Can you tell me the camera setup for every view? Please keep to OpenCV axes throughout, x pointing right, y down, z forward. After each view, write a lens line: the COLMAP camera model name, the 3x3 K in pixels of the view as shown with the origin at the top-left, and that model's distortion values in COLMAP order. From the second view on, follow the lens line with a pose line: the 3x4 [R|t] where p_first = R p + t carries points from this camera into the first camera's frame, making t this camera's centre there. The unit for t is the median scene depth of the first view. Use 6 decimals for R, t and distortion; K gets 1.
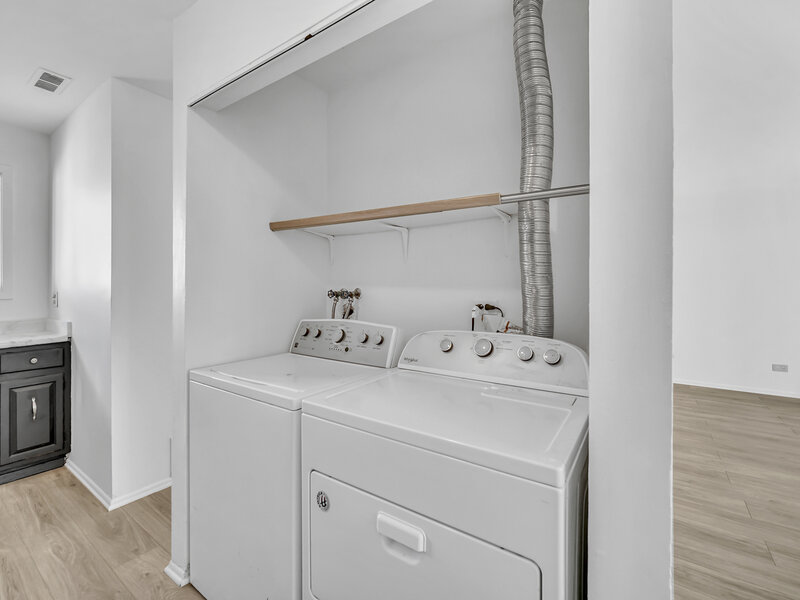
lens RADIAL K [[363.2, 0, 399.6], [0, 363.2, 279.9], [0, 0, 1]] dist [-0.002900, -0.000295]
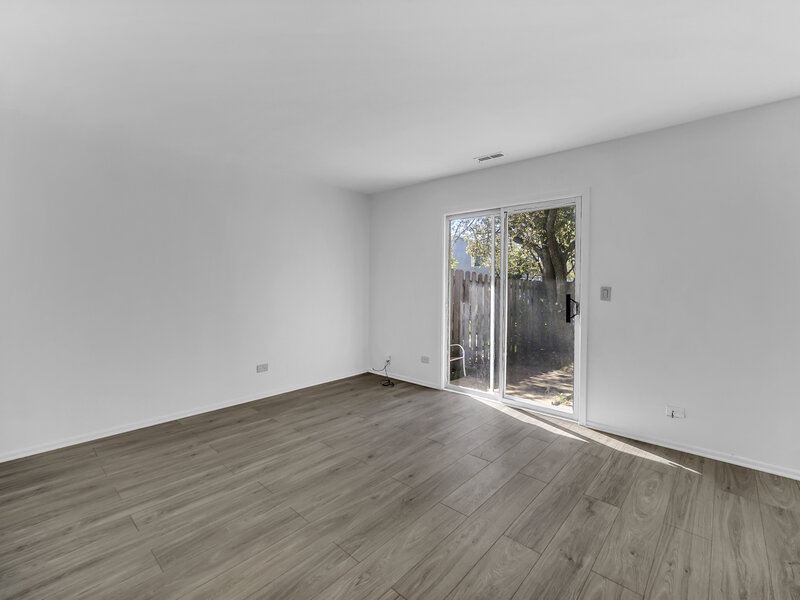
lens RADIAL K [[355.7, 0, 400.0], [0, 355.7, 300.0], [0, 0, 1]] dist [-0.000712, 0.000707]
pose [[0.131808, -0.048294, 0.990098, 0.341708], [-0.024398, 0.998352, 0.051945, 0.018956], [-0.990975, -0.031003, 0.130413, 0.927349]]
